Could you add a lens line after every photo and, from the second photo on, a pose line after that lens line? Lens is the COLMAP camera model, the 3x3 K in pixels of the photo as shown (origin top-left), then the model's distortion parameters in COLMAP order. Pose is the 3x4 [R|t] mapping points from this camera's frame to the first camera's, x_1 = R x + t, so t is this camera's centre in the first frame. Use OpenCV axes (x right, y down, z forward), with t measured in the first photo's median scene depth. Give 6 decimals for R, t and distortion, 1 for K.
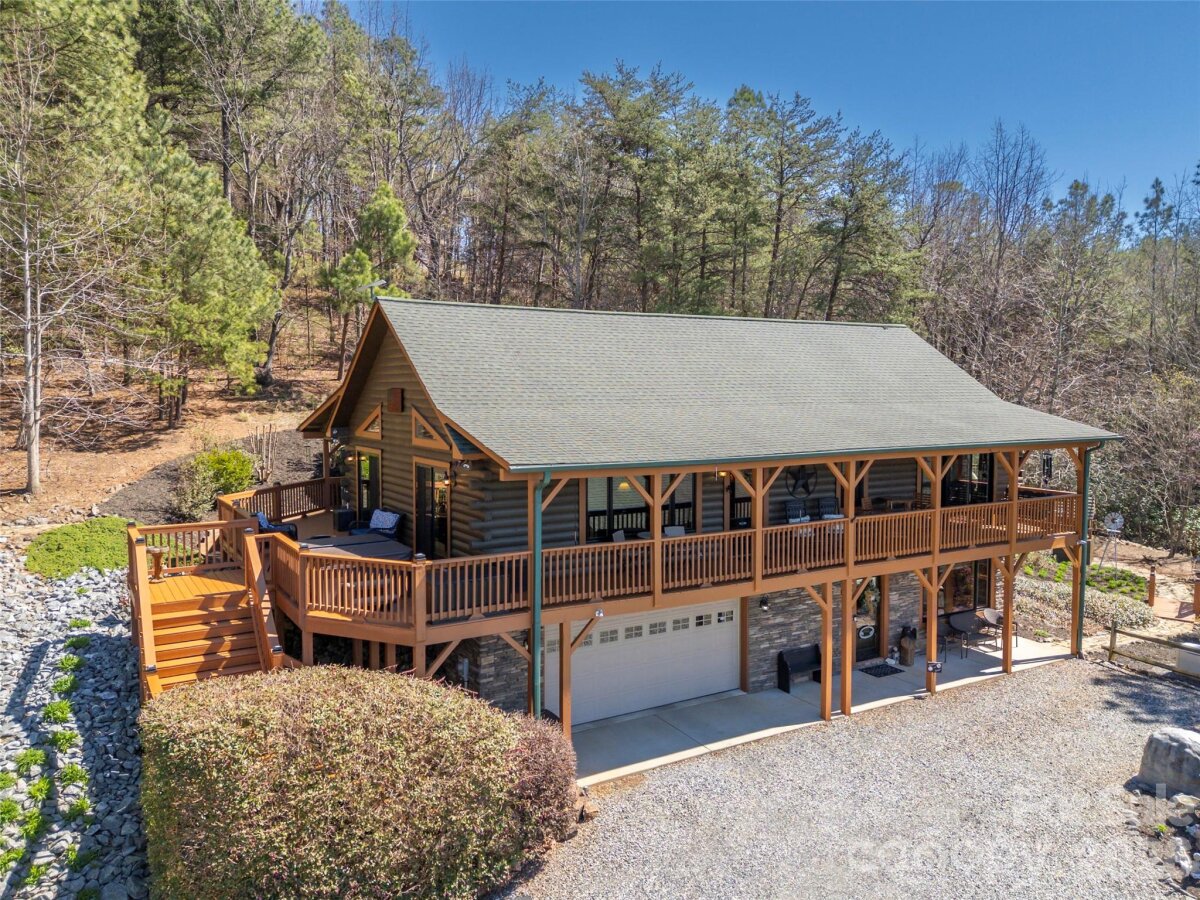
lens RADIAL K [[878.2, 0, 596.5], [0, 878.2, 443.9], [0, 0, 1]] dist [0.072501, -0.077547]
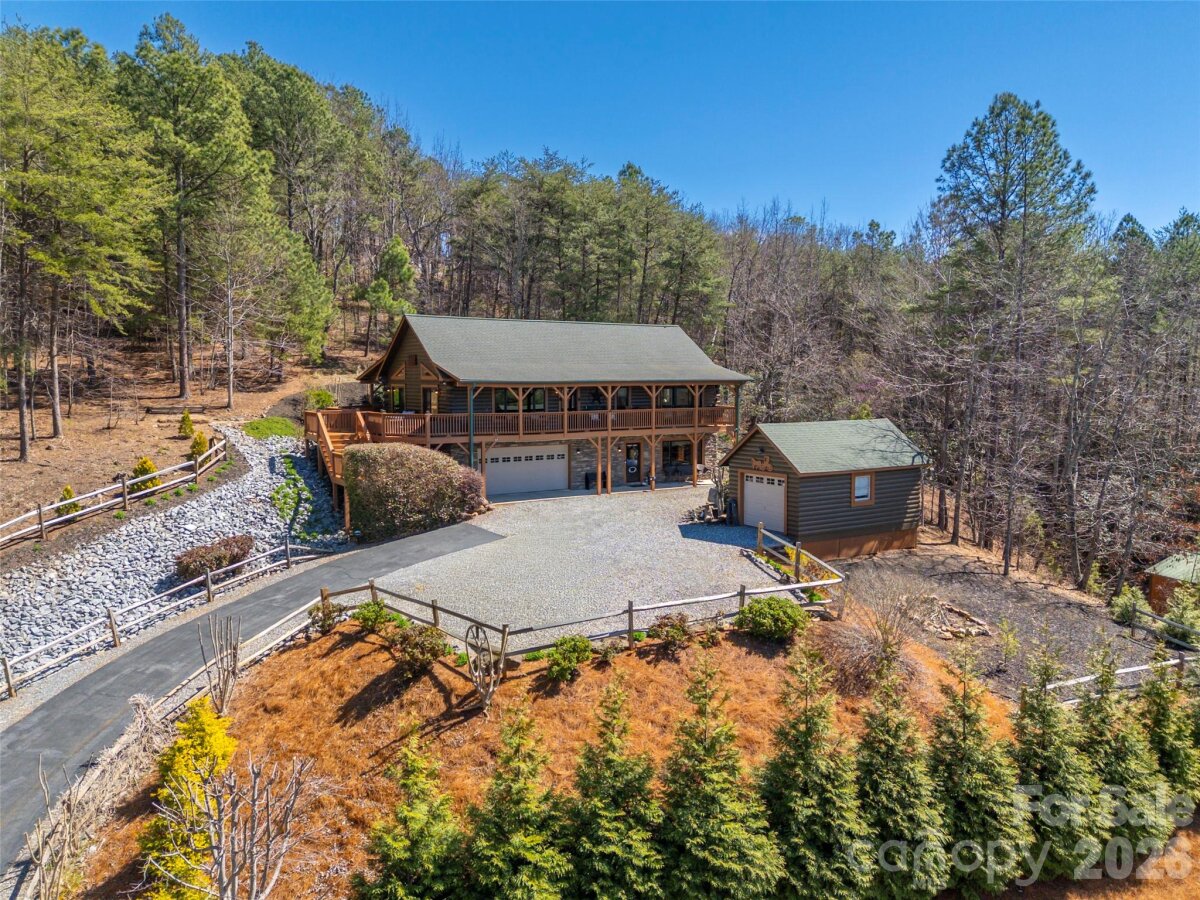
lens RADIAL K [[873.9, 0, 598.0], [0, 873.9, 453.3], [0, 0, 1]] dist [0.082732, -0.074578]
pose [[0.999781, -0.001920, 0.020861, 0.188381], [0.001424, 0.999716, 0.023795, 0.130070], [-0.020901, -0.023760, 0.999499, -1.200843]]
